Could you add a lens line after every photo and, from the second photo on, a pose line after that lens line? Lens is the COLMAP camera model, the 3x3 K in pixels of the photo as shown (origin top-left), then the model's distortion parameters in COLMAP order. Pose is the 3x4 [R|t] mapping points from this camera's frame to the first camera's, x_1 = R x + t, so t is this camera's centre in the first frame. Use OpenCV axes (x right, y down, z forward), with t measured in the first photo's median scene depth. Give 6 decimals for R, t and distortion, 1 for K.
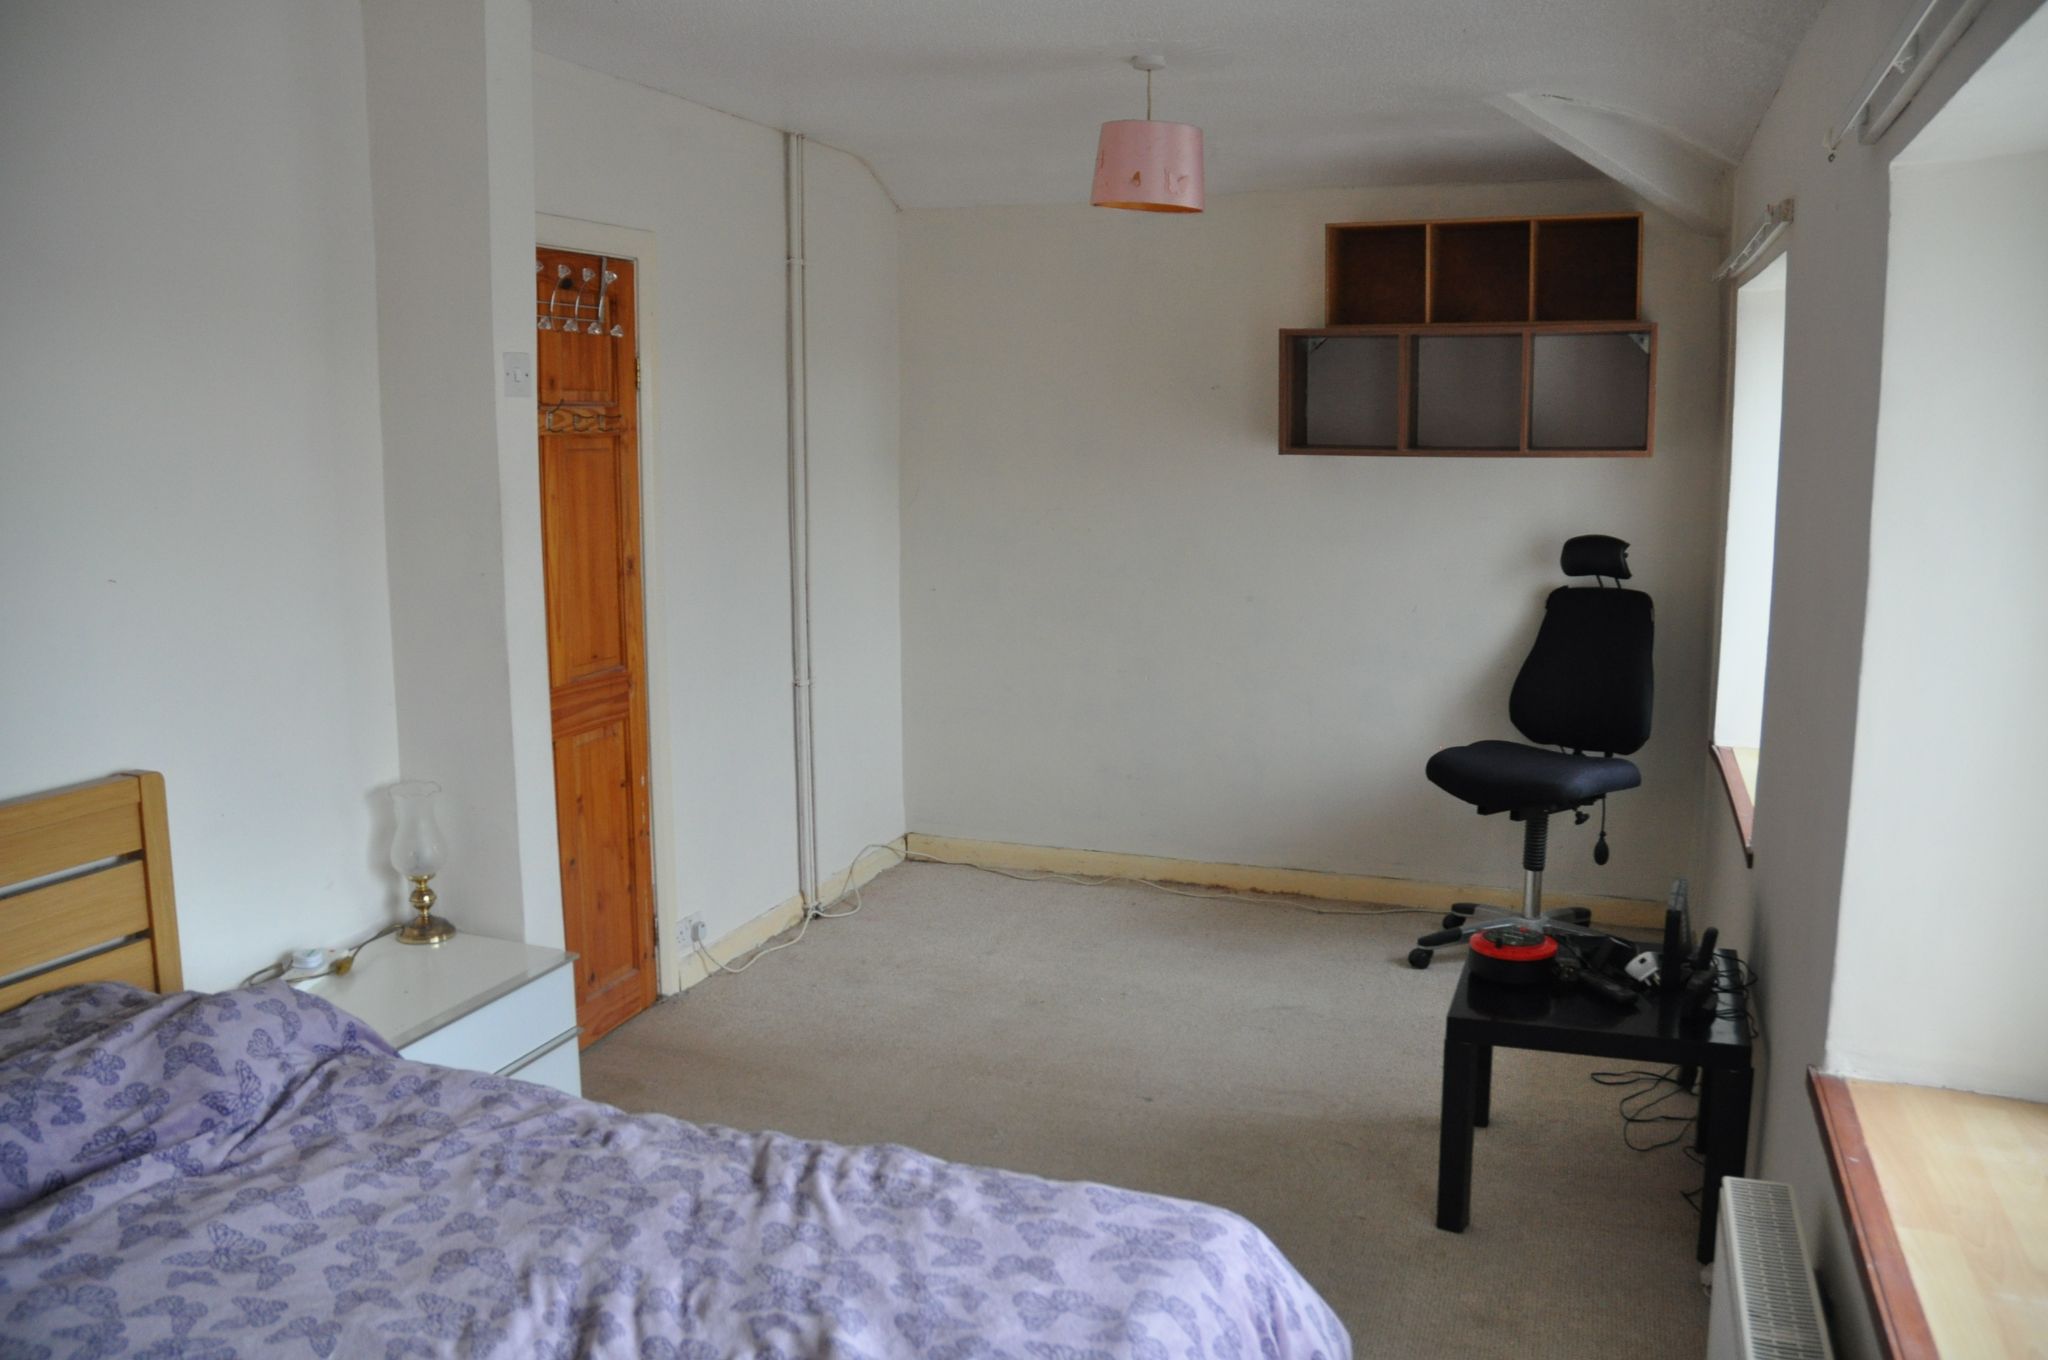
lens RADIAL K [[1614.0, 0, 1015.6], [0, 1614.0, 671.0], [0, 0, 1]] dist [-0.163084, 0.216512]
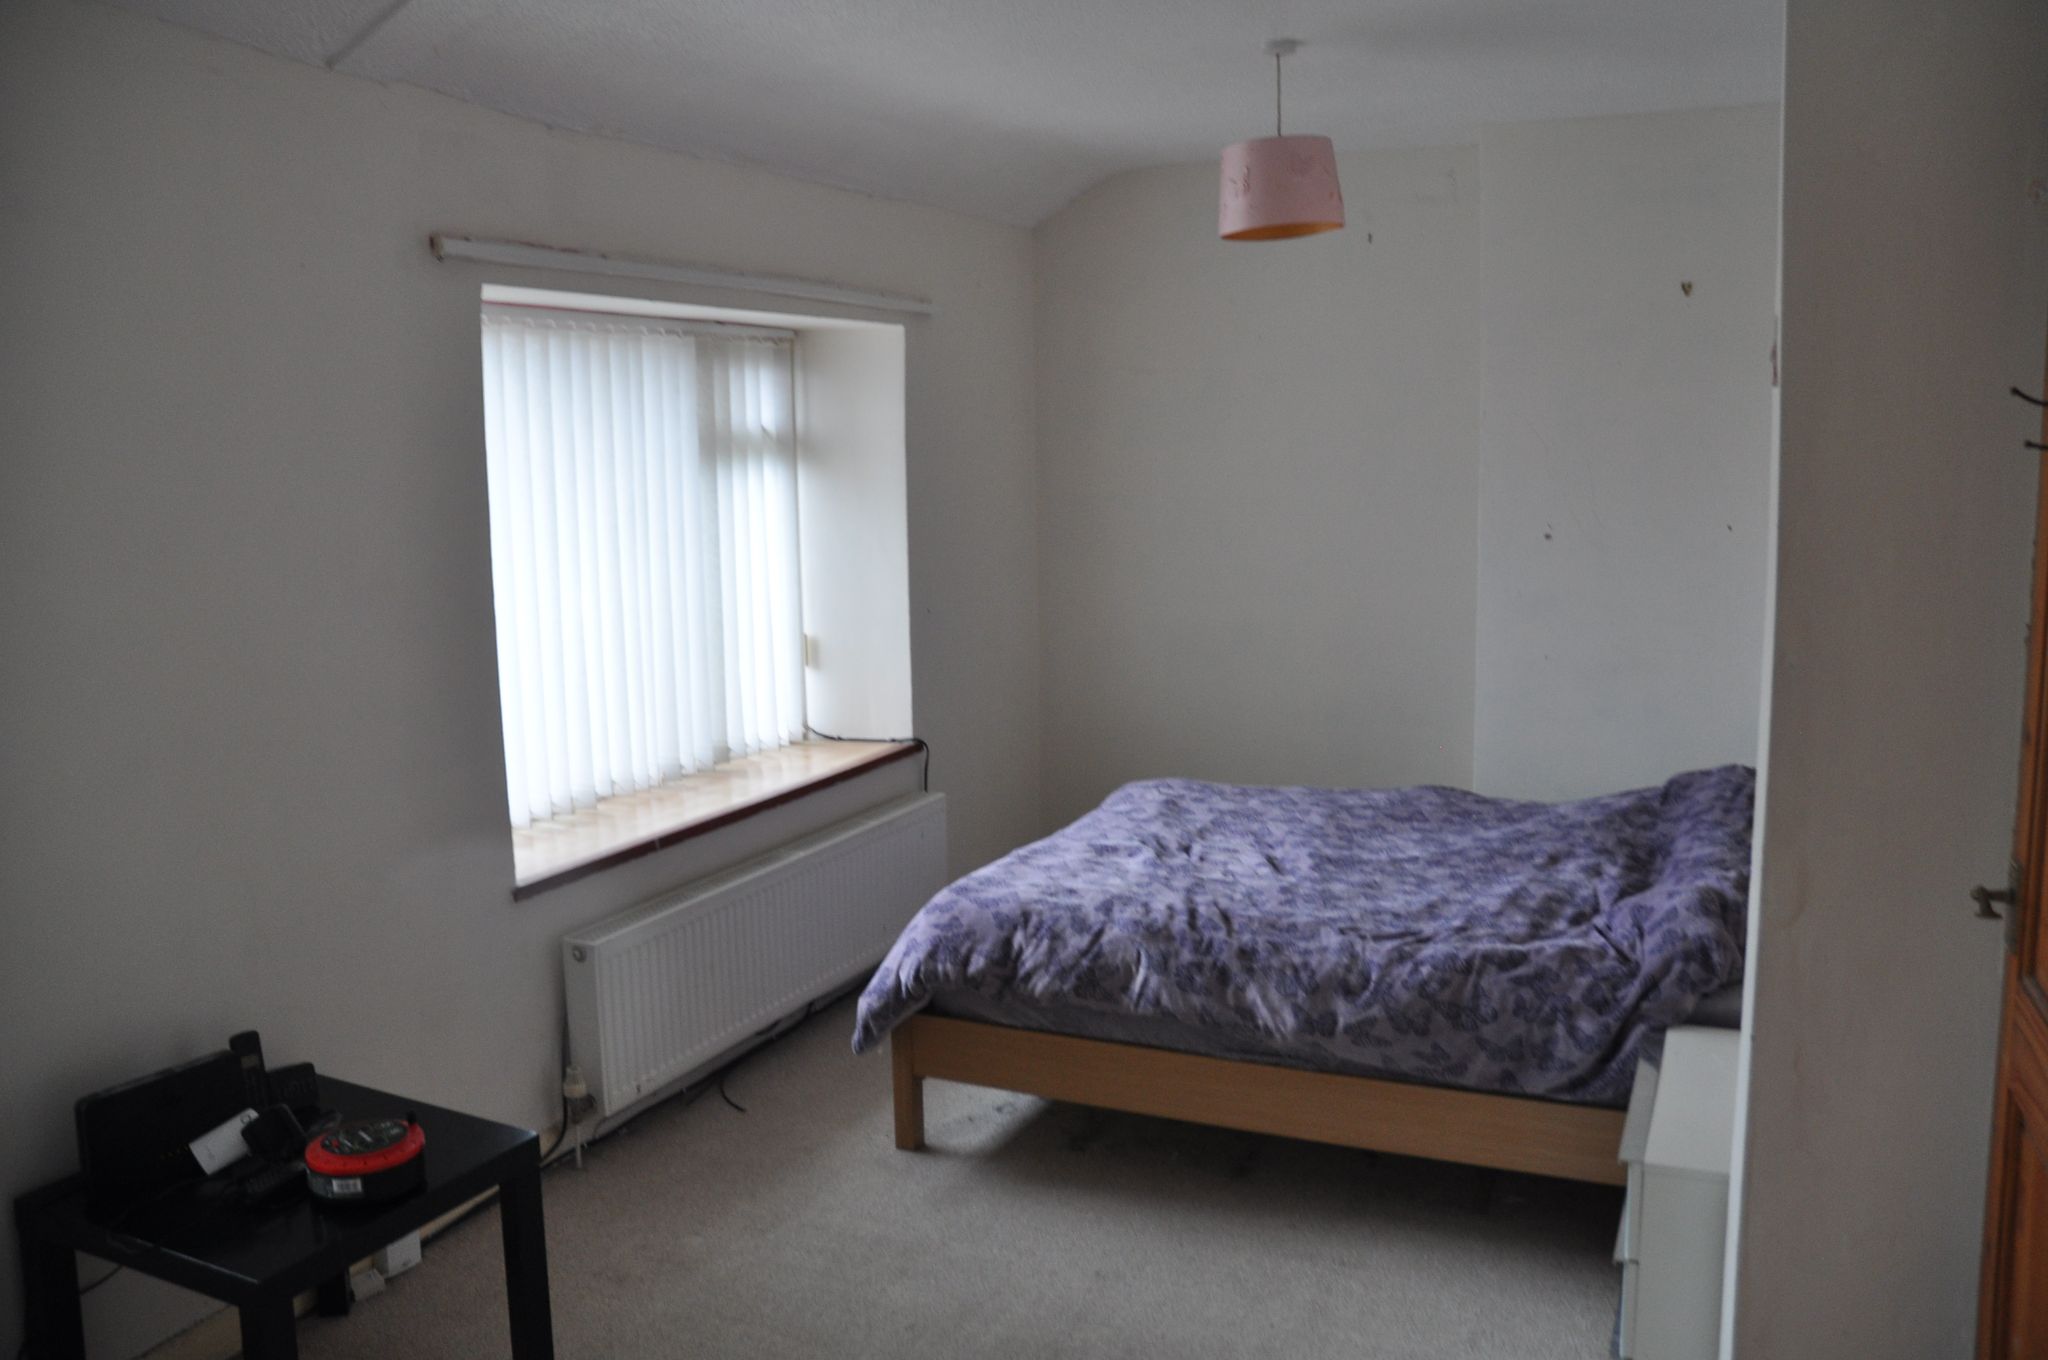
lens RADIAL K [[1614.0, 0, 1015.6], [0, 1614.0, 671.0], [0, 0, 1]] dist [-0.163084, 0.216512]
pose [[-0.996353, 0.006705, 0.085060, -0.101610], [0.030768, 0.958070, 0.284879, -0.403503], [-0.079583, 0.286457, -0.954782, 2.680421]]
